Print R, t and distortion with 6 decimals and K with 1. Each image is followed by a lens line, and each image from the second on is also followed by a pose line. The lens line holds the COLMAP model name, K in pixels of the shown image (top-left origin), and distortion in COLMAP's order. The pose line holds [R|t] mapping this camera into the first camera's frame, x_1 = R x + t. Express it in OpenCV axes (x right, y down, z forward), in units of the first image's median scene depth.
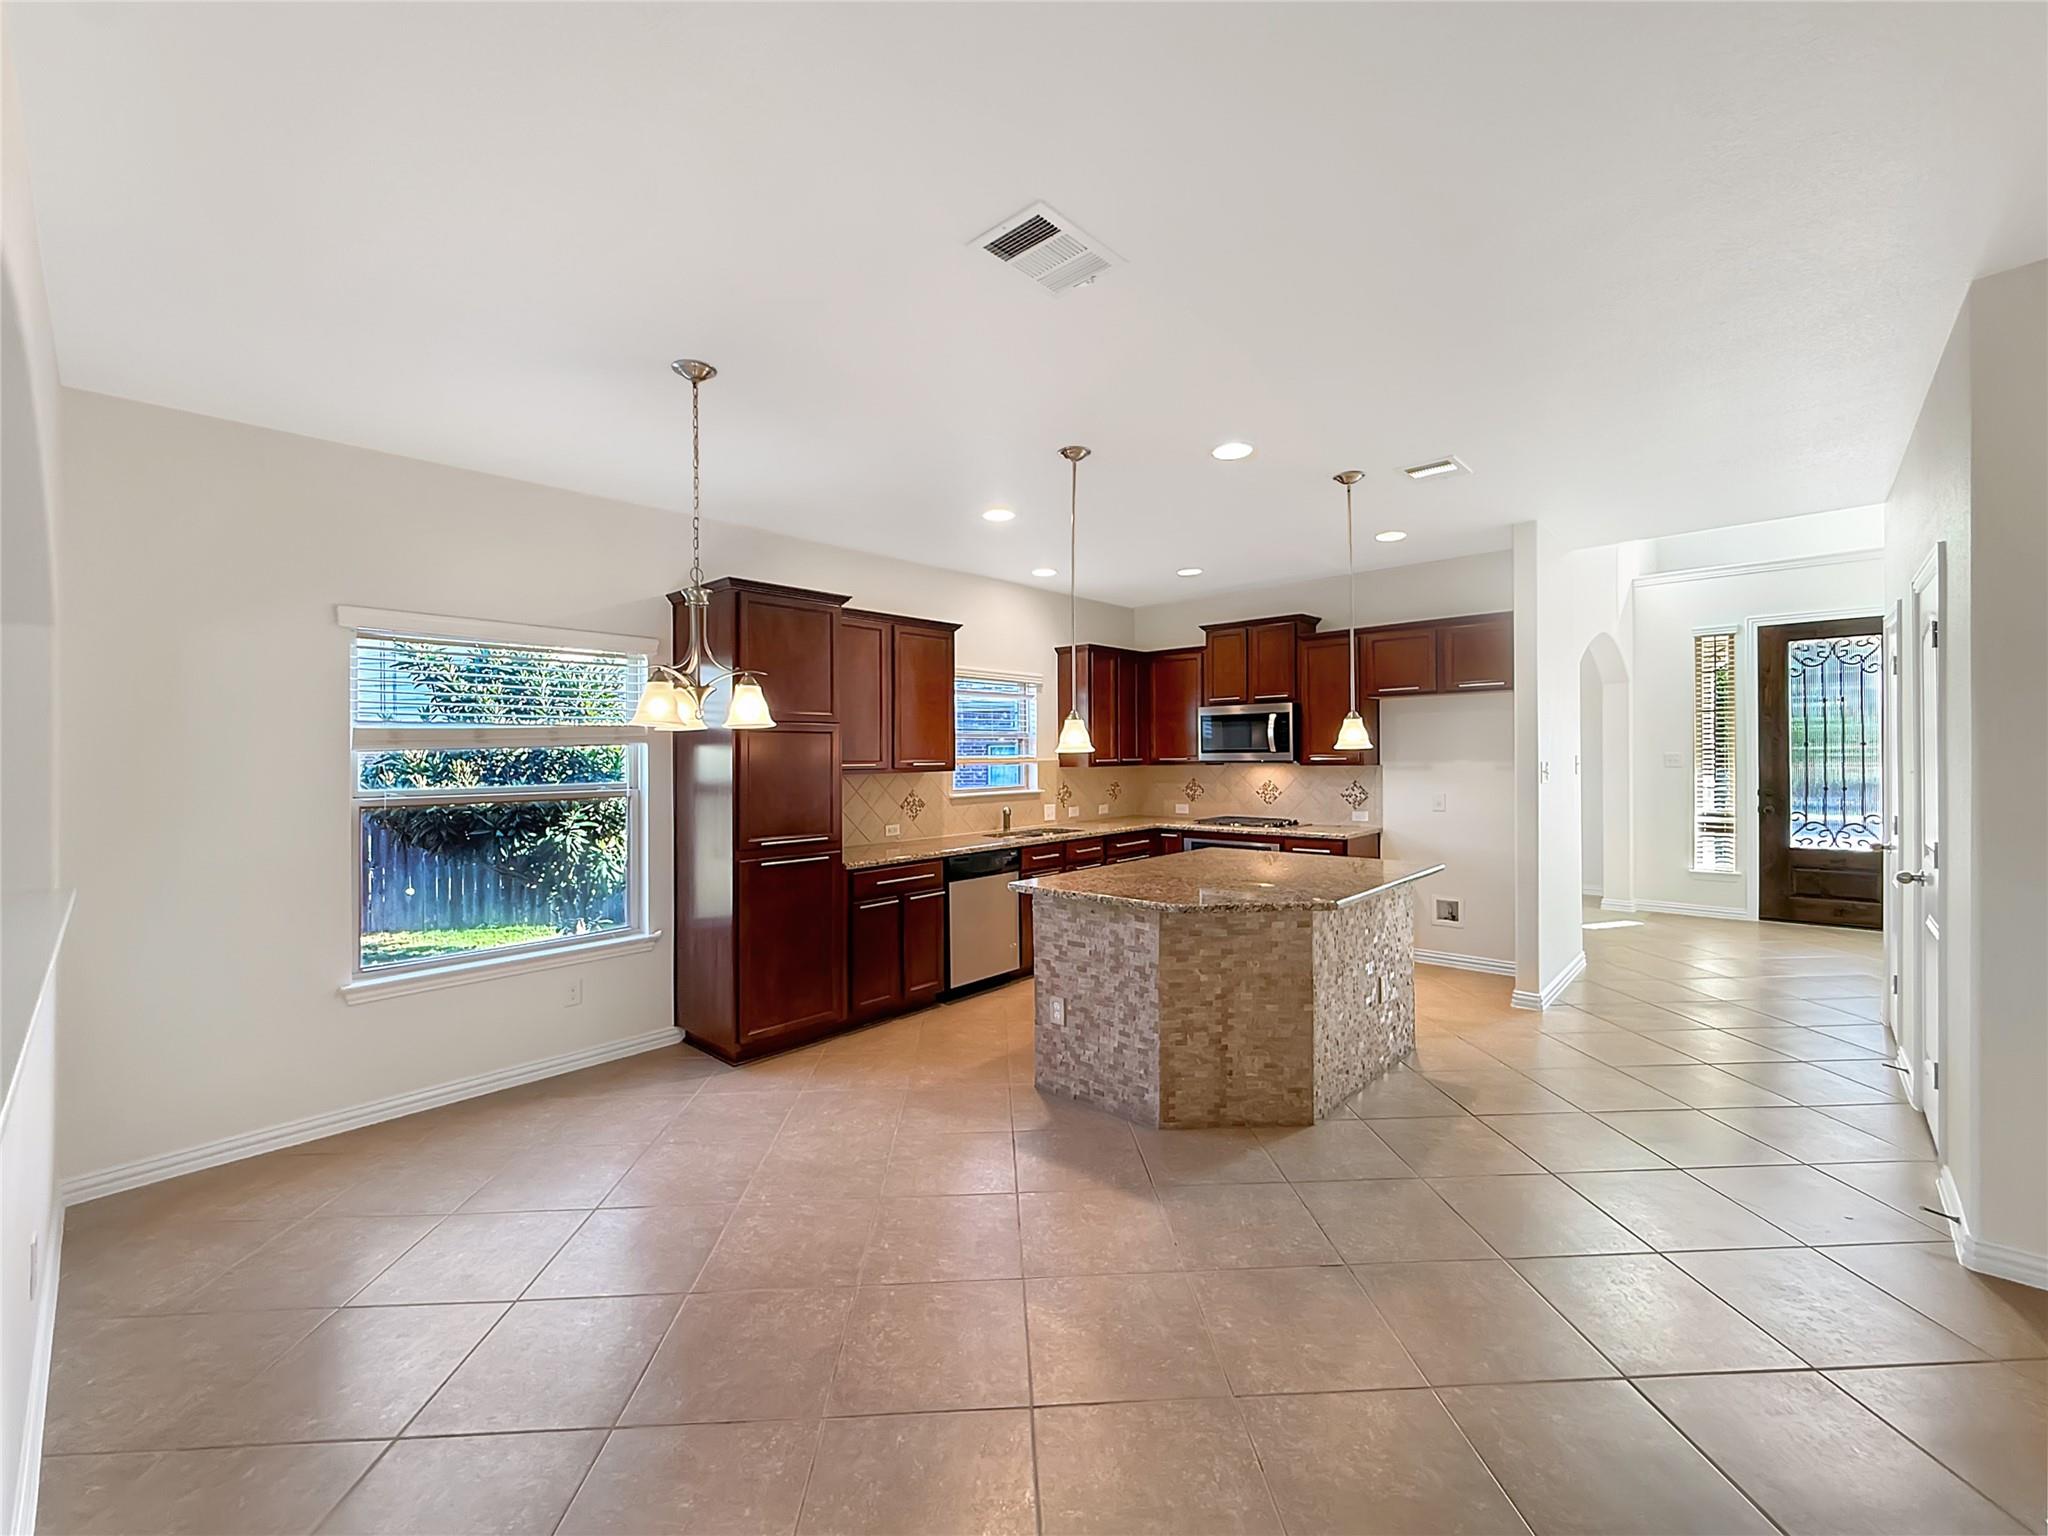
lens RADIAL K [[831.1, 0, 1035.5], [0, 831.1, 759.0], [0, 0, 1]] dist [-0.002675, 0.001120]
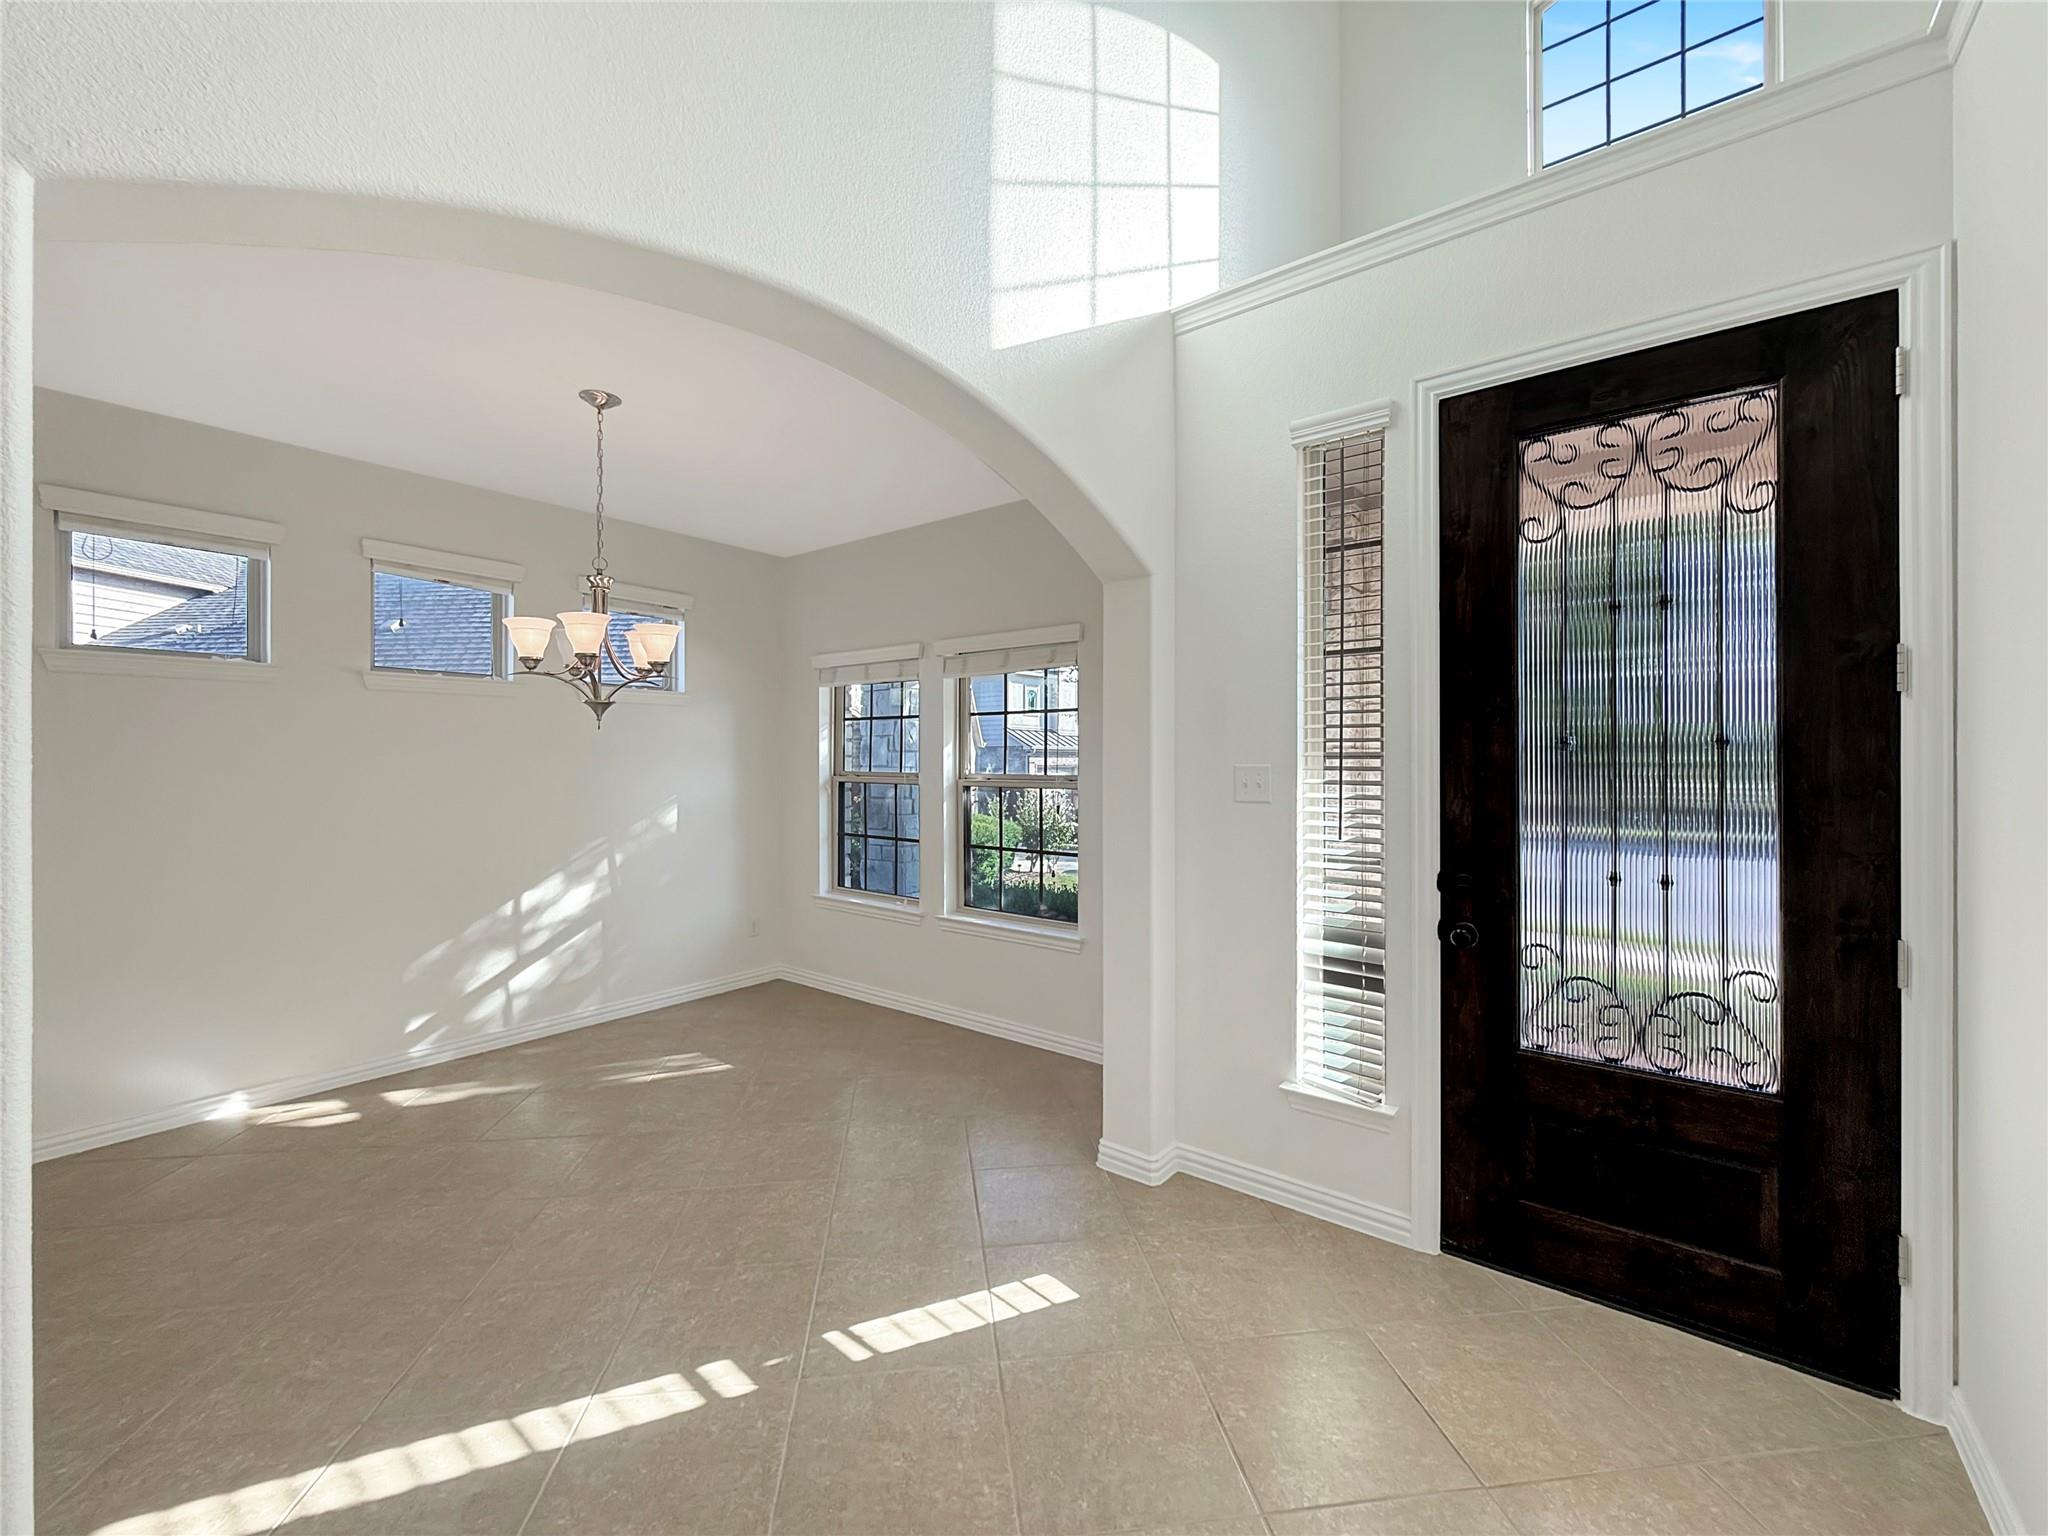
lens RADIAL K [[831.1, 0, 1036.0], [0, 831.1, 768.3], [0, 0, 1]] dist [-0.002675, 0.001120]
pose [[0.996723, 0.017883, 0.078884, 0.821154], [-0.016990, 0.999784, -0.011973, 0.000131], [-0.079081, 0.010593, 0.996812, 0.813733]]
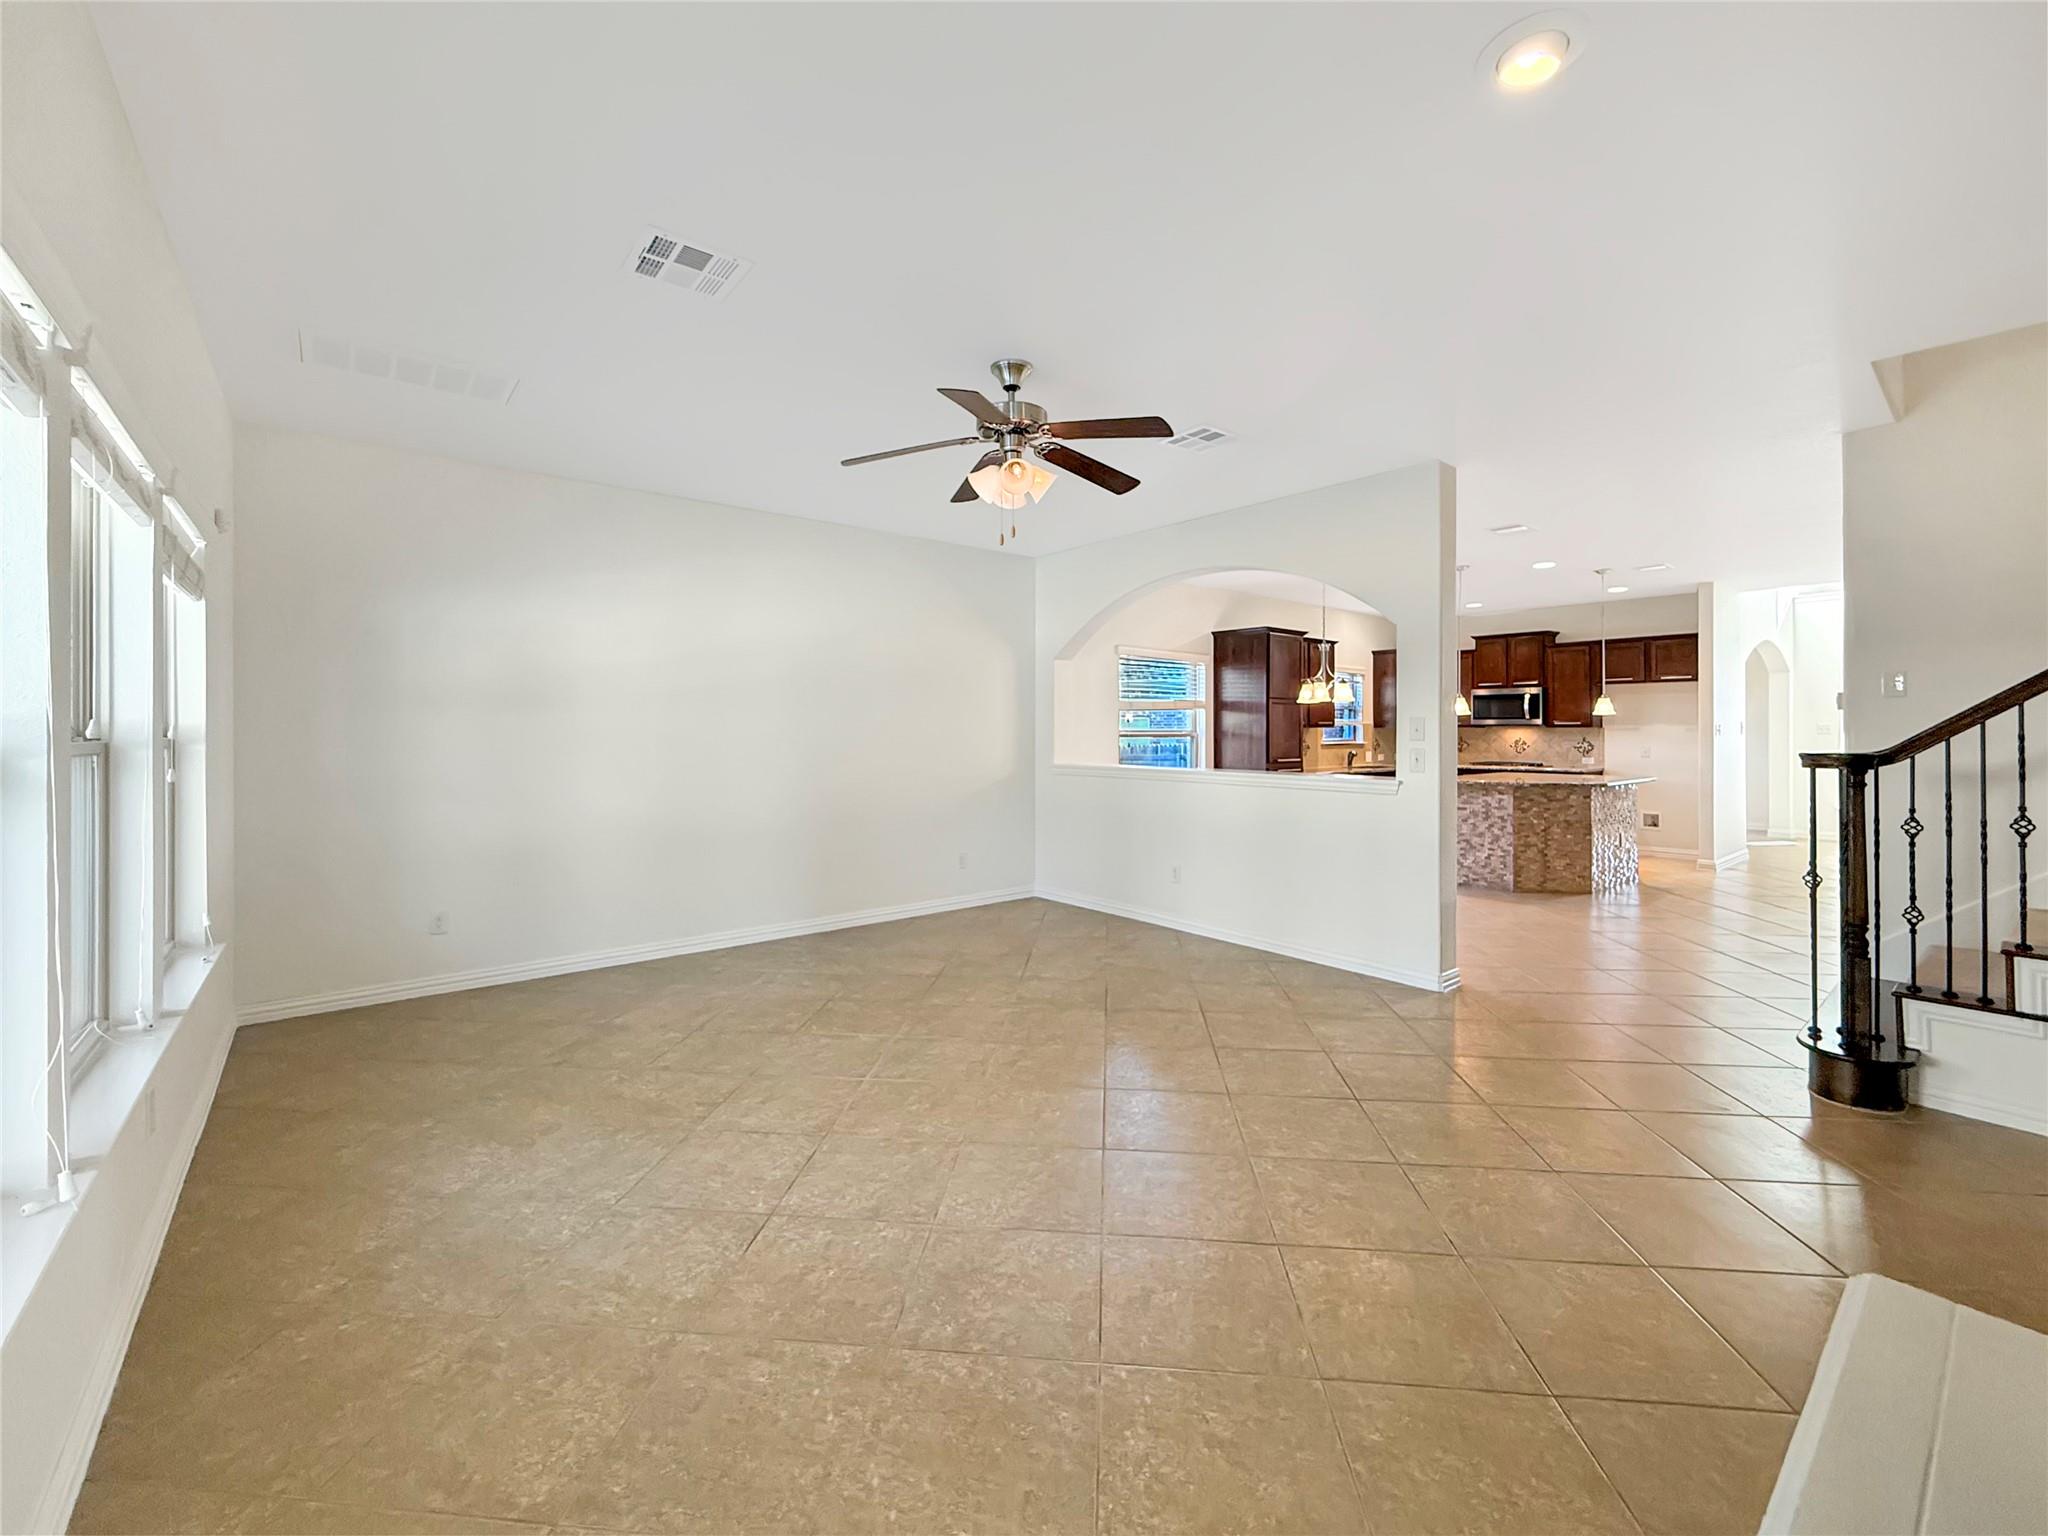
lens RADIAL K [[831.1, 0, 1042.2], [0, 831.1, 724.9], [0, 0, 1]] dist [-0.002675, 0.001120]
pose [[0.989215, 0.009104, -0.146185, -0.412500], [-0.010653, 0.999895, -0.009817, 0.029761], [0.146080, 0.011268, 0.989209, -0.717837]]
